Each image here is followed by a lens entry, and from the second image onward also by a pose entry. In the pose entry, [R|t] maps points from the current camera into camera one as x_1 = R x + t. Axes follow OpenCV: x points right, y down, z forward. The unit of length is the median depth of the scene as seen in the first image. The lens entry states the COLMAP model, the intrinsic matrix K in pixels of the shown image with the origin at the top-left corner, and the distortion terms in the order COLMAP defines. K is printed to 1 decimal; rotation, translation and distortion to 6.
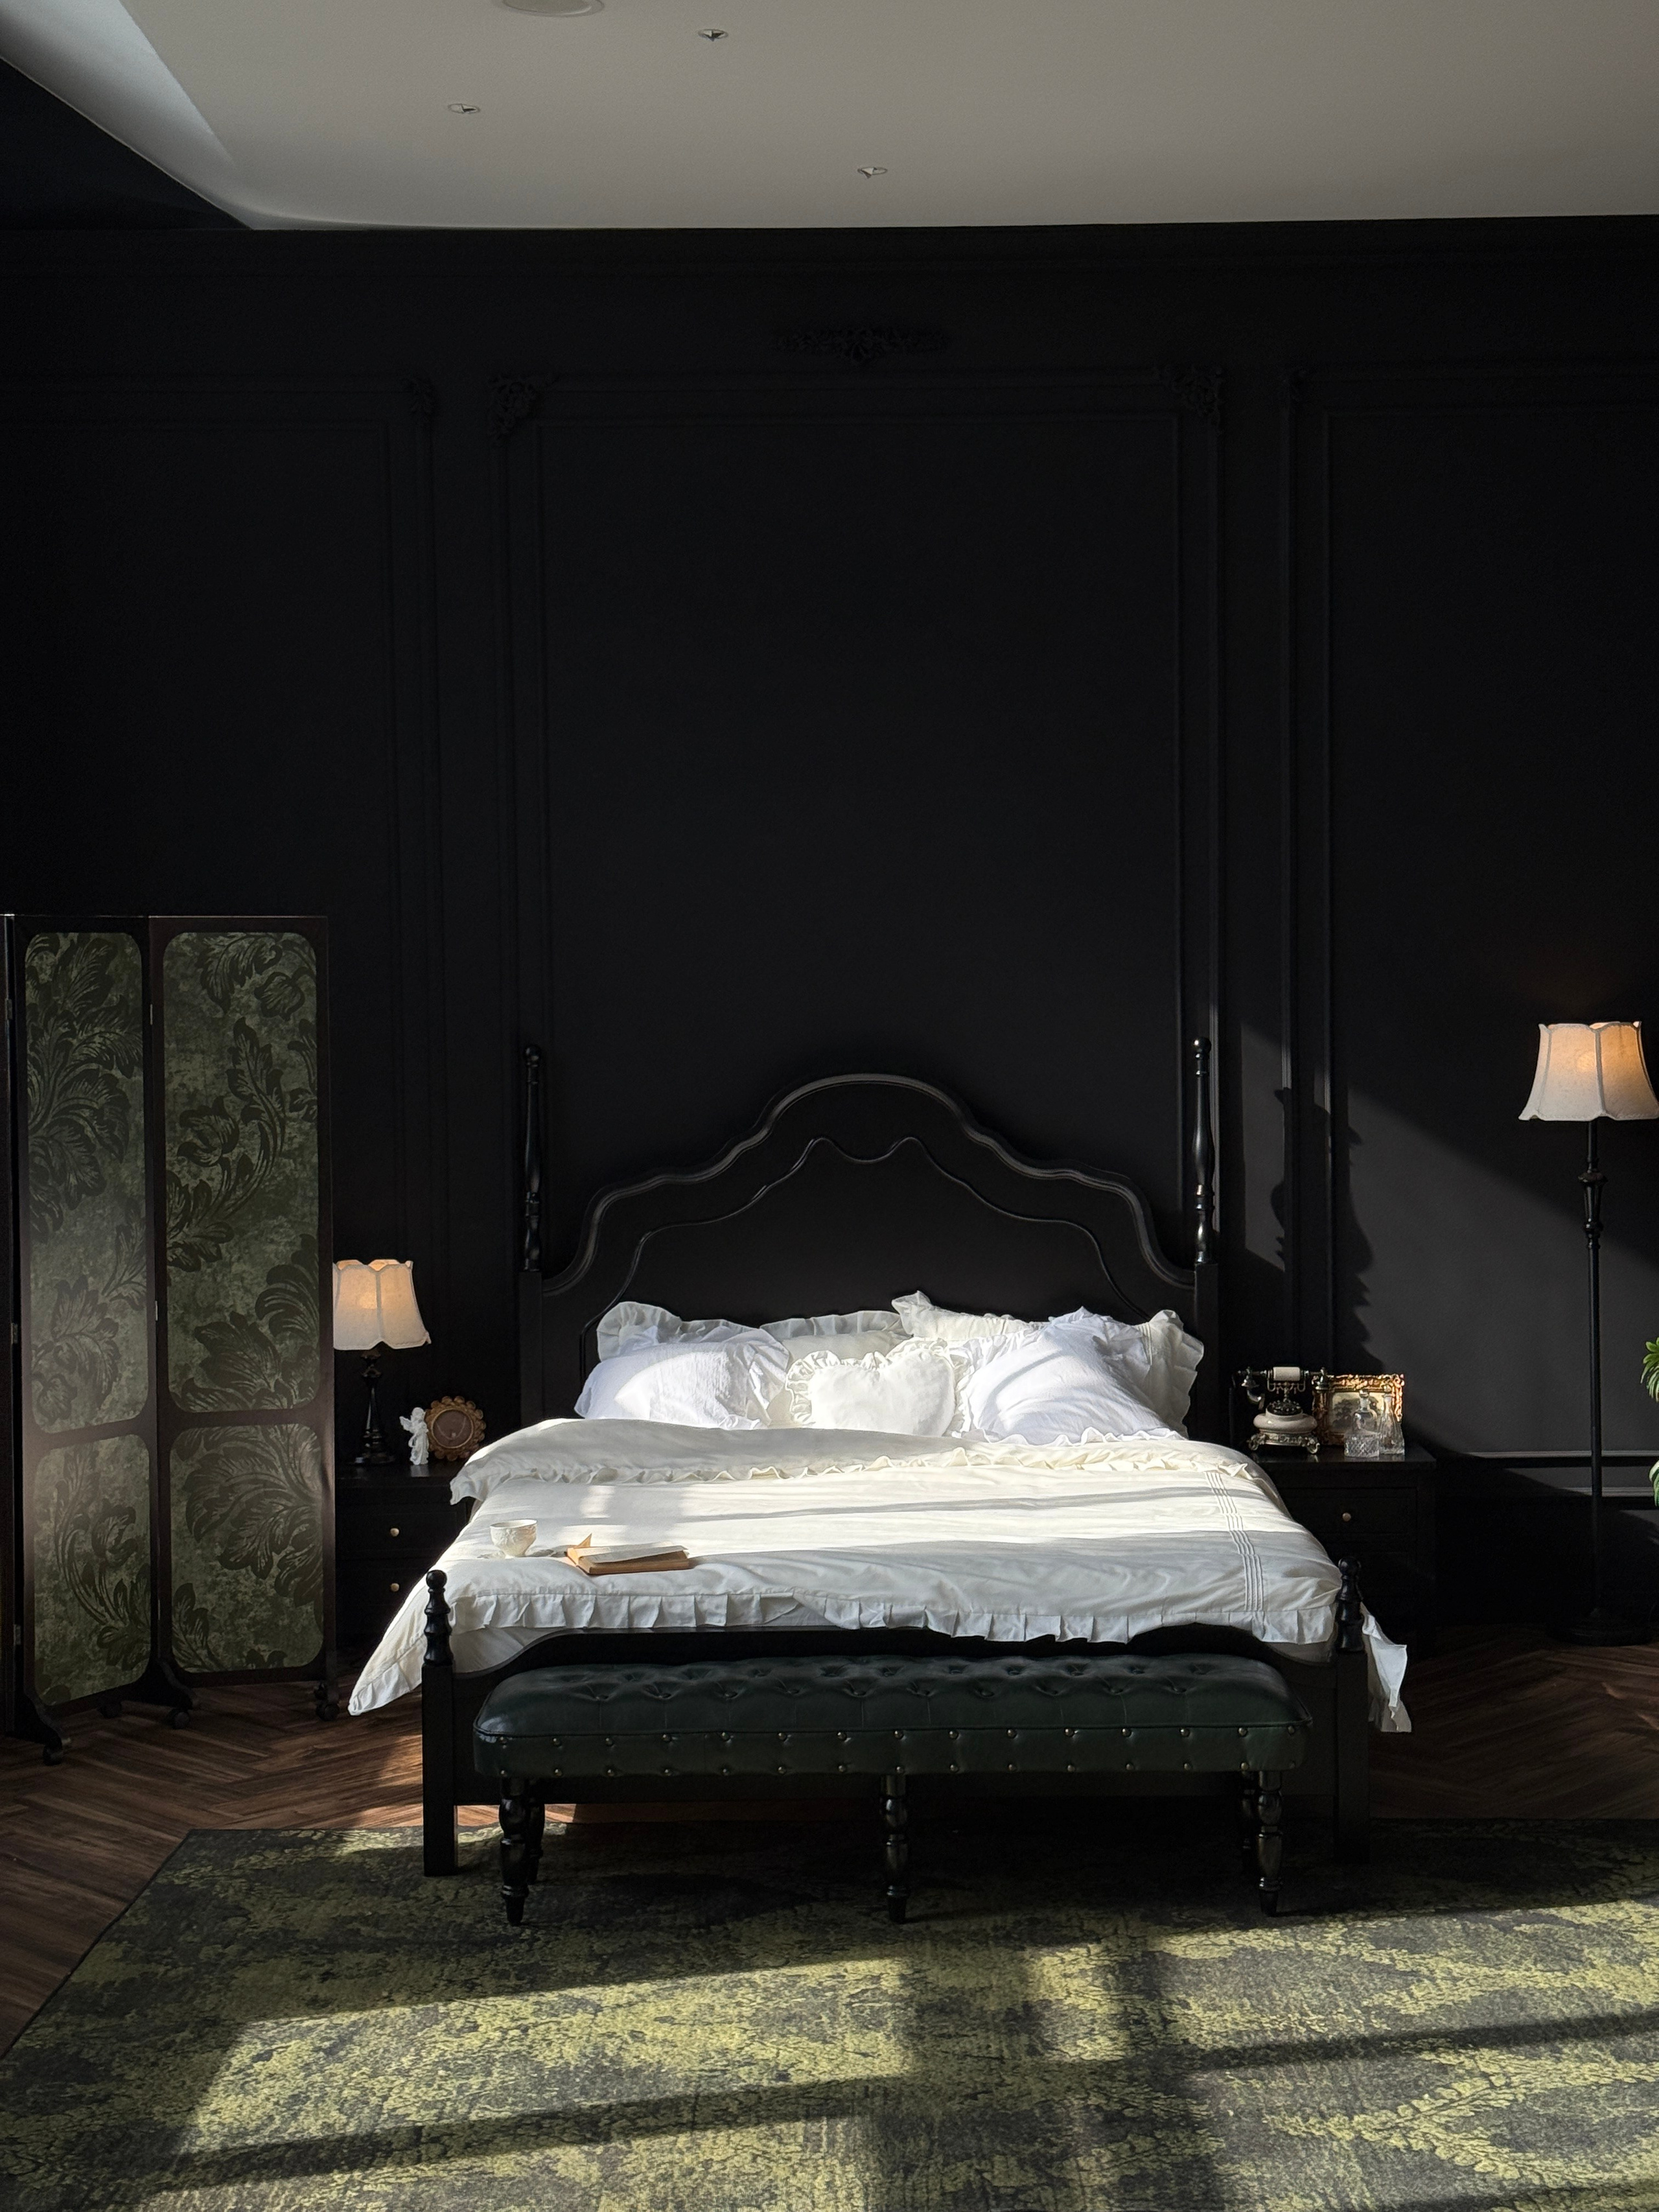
lens RADIAL K [[3104.0, 0, 829.5], [0, 3104.0, 1106.0], [0, 0, 1]] dist [0.165068, -0.261065]
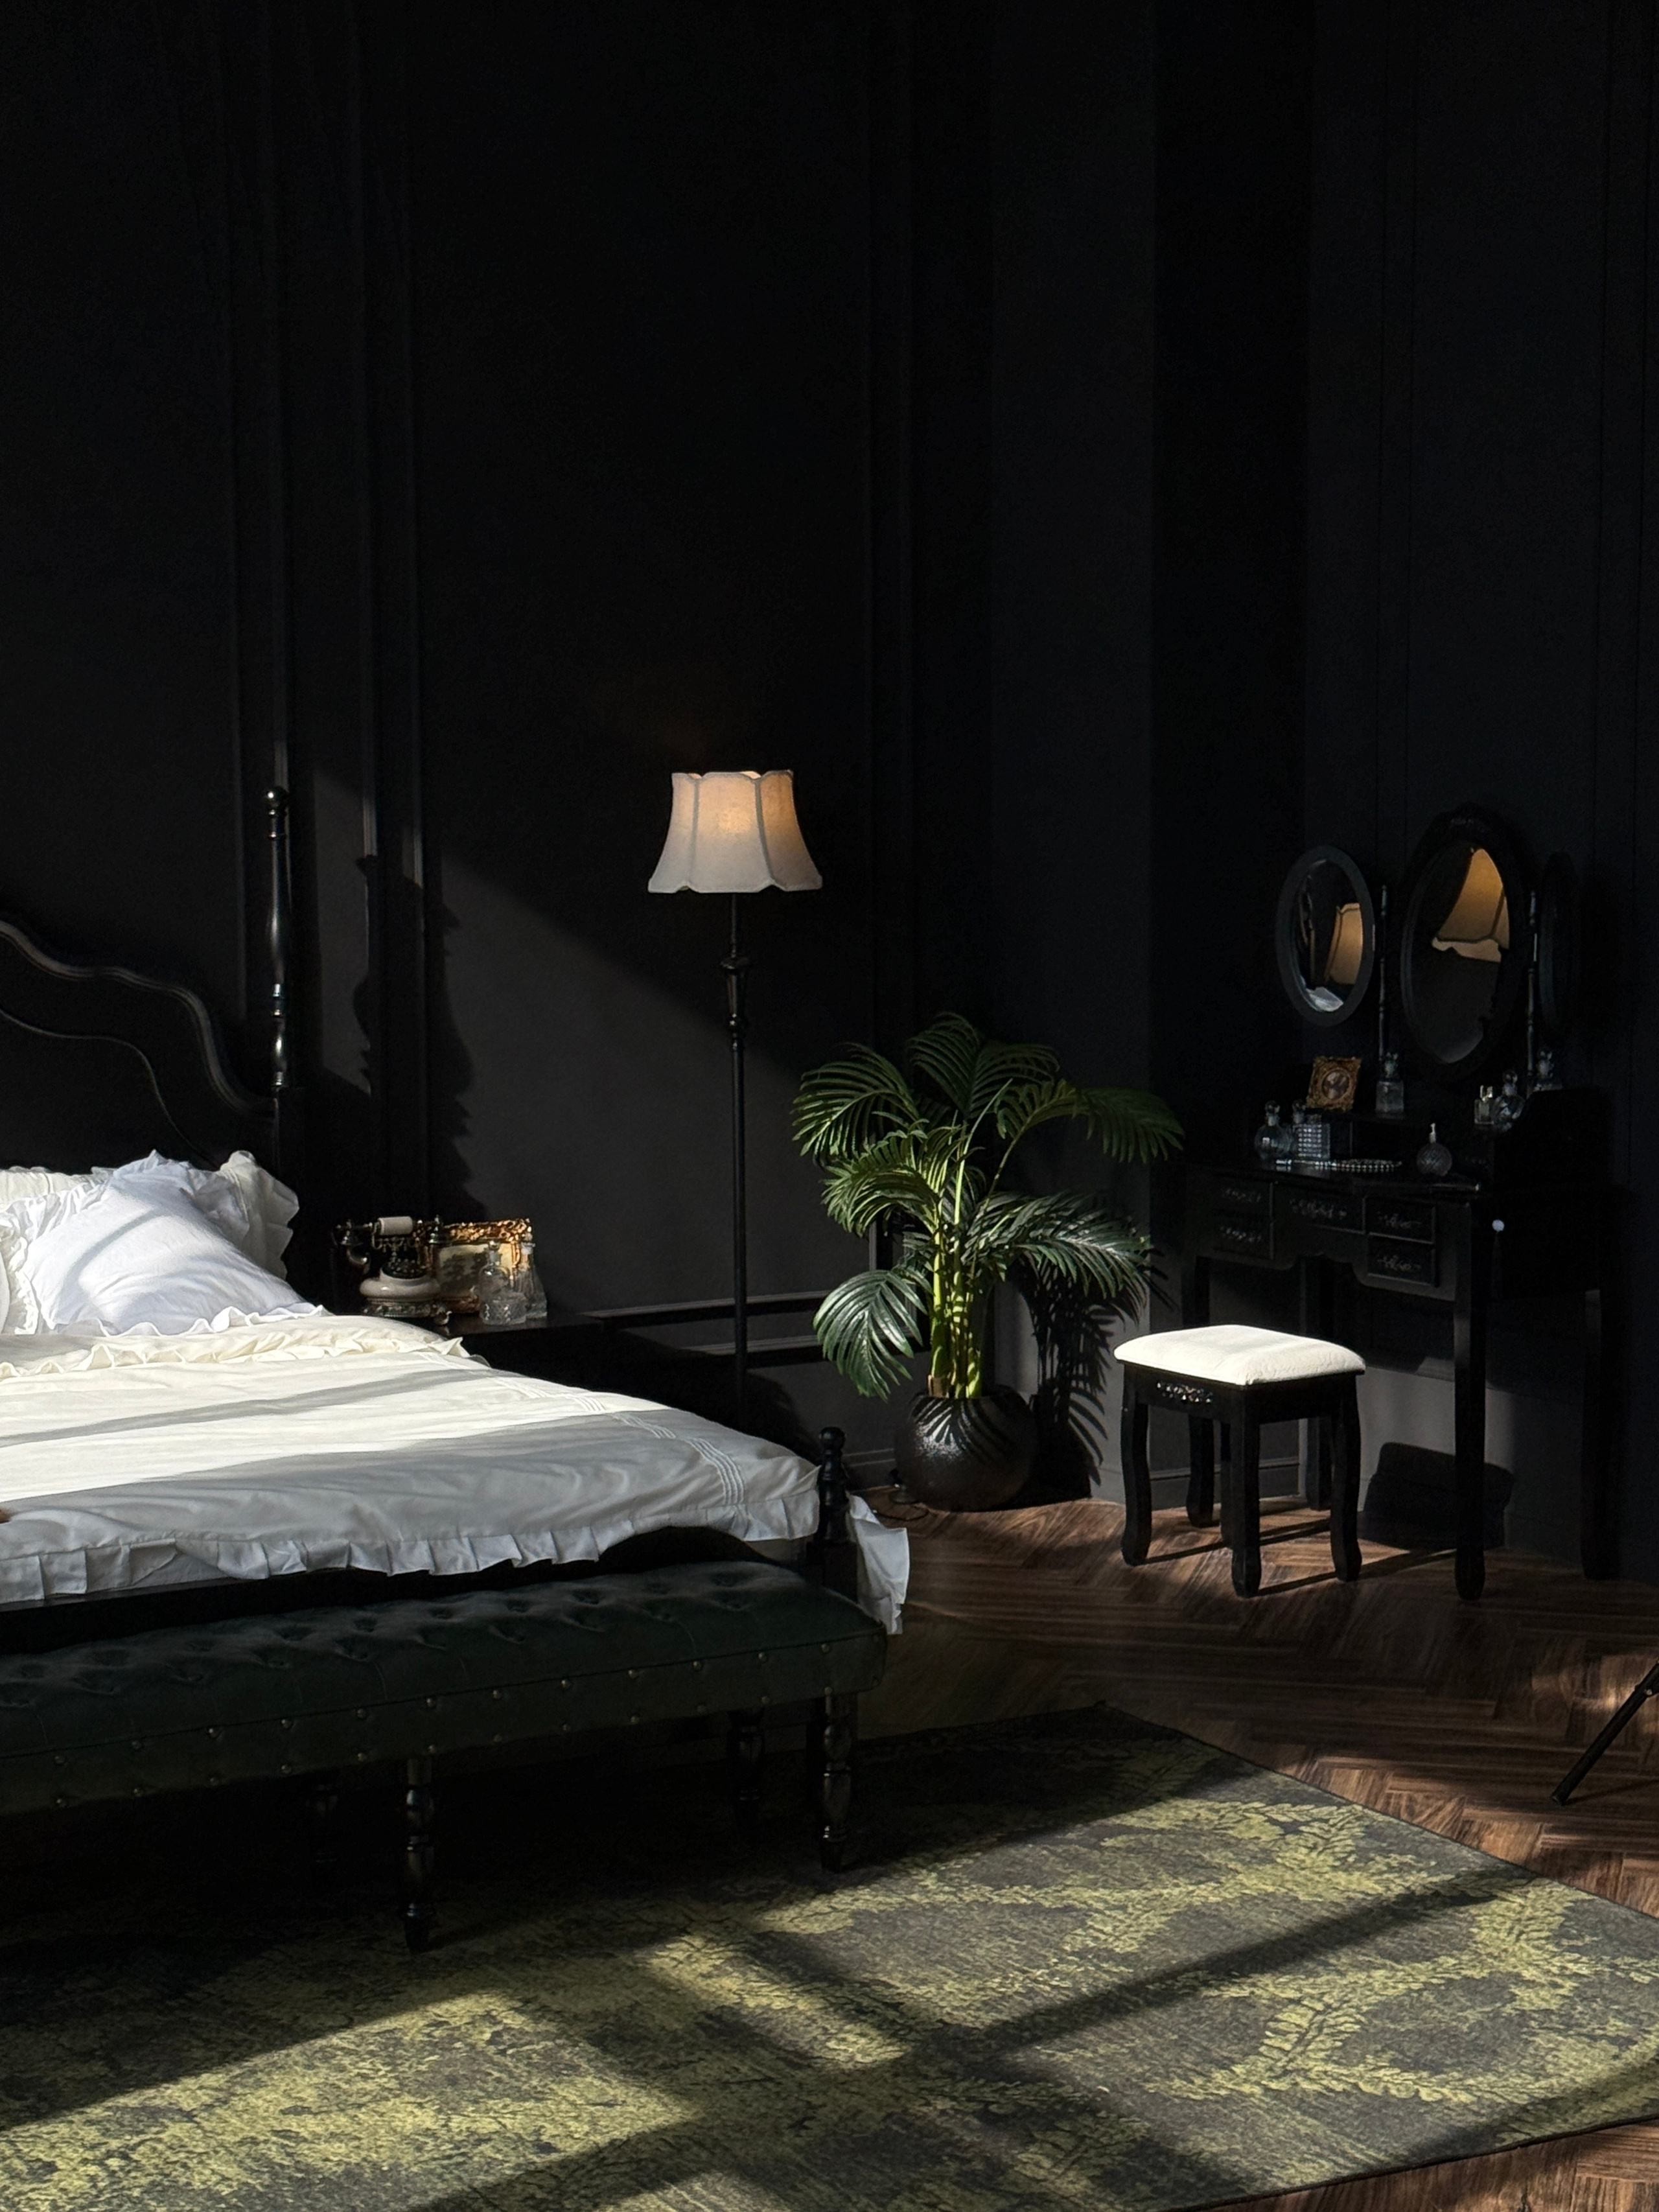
lens RADIAL K [[4054.9, 0, 796.1], [0, 4054.9, 1116.0], [0, 0, 1]] dist [0.179018, -0.108556]
pose [[0.862828, -0.038359, 0.504041, -0.359459], [0.013903, 0.998540, 0.052192, 0.009915], [-0.505307, -0.038025, 0.862102, 0.108079]]
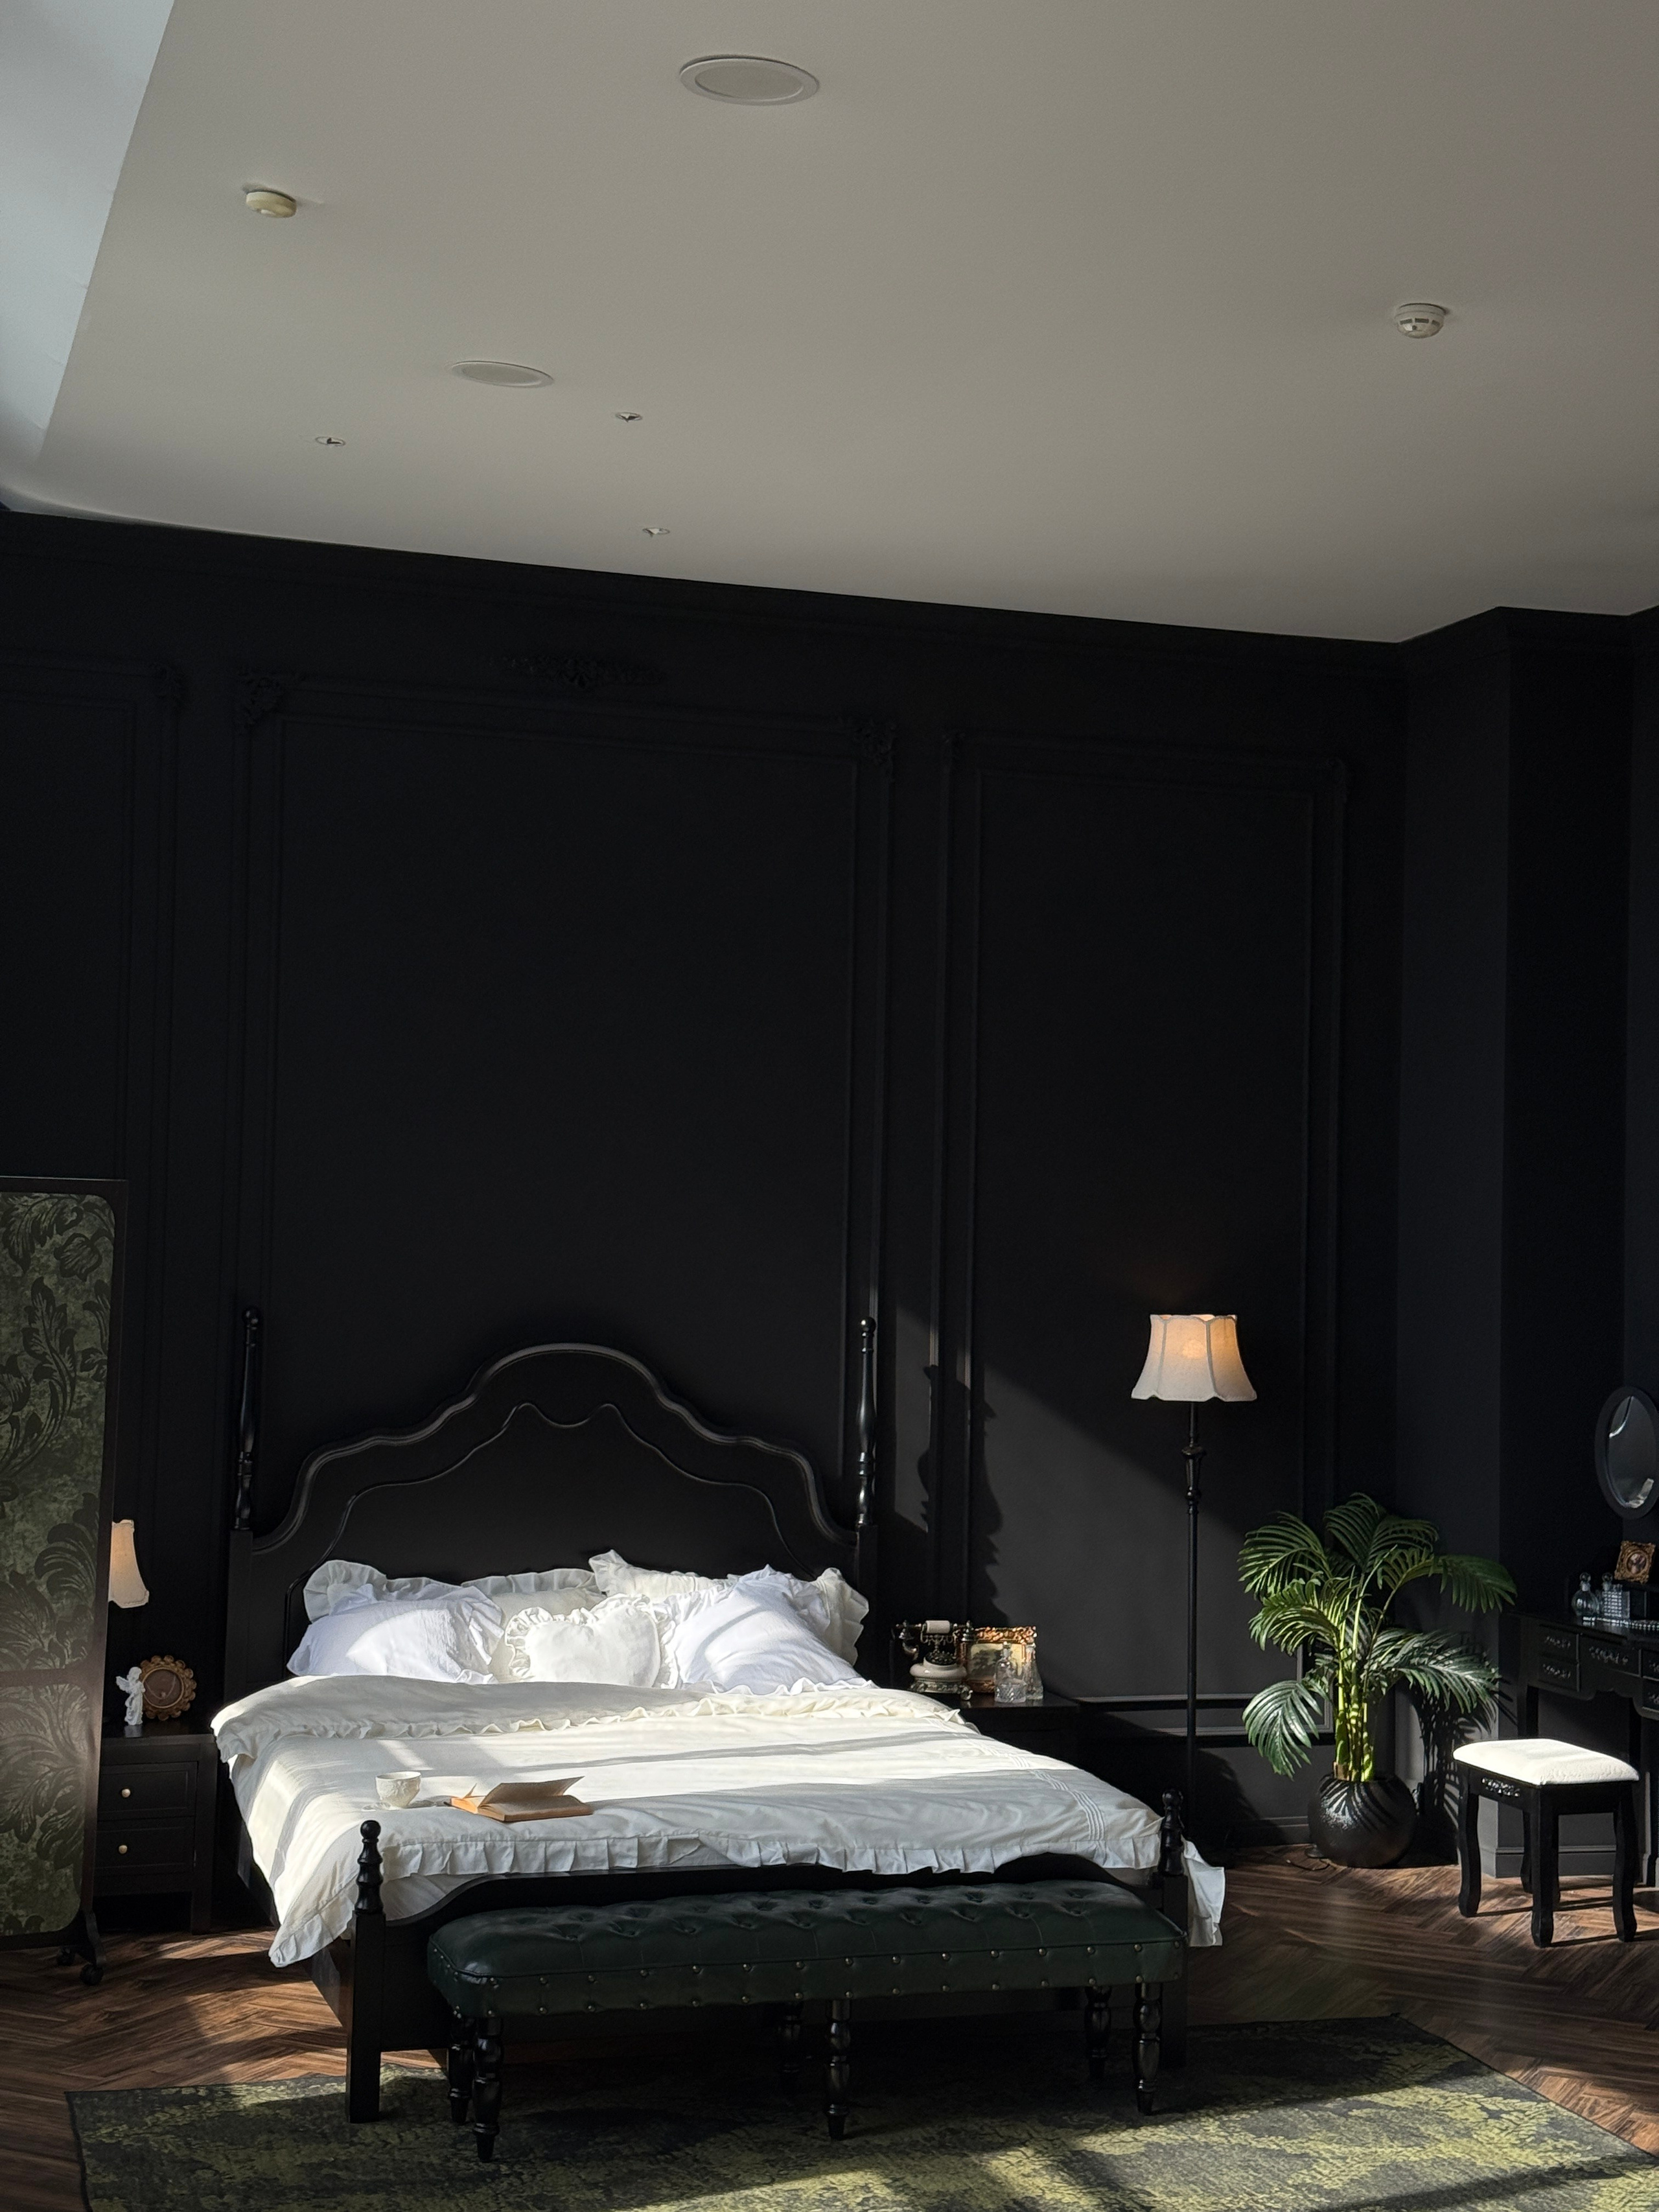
lens RADIAL K [[3104.0, 0, 829.5], [0, 3104.0, 1106.0], [0, 0, 1]] dist [0.165068, -0.261065]
pose [[0.950085, 0.048318, 0.308228, -0.311536], [-0.023127, 0.996124, -0.084866, -0.003838], [-0.311134, 0.073502, 0.947520, -0.058100]]
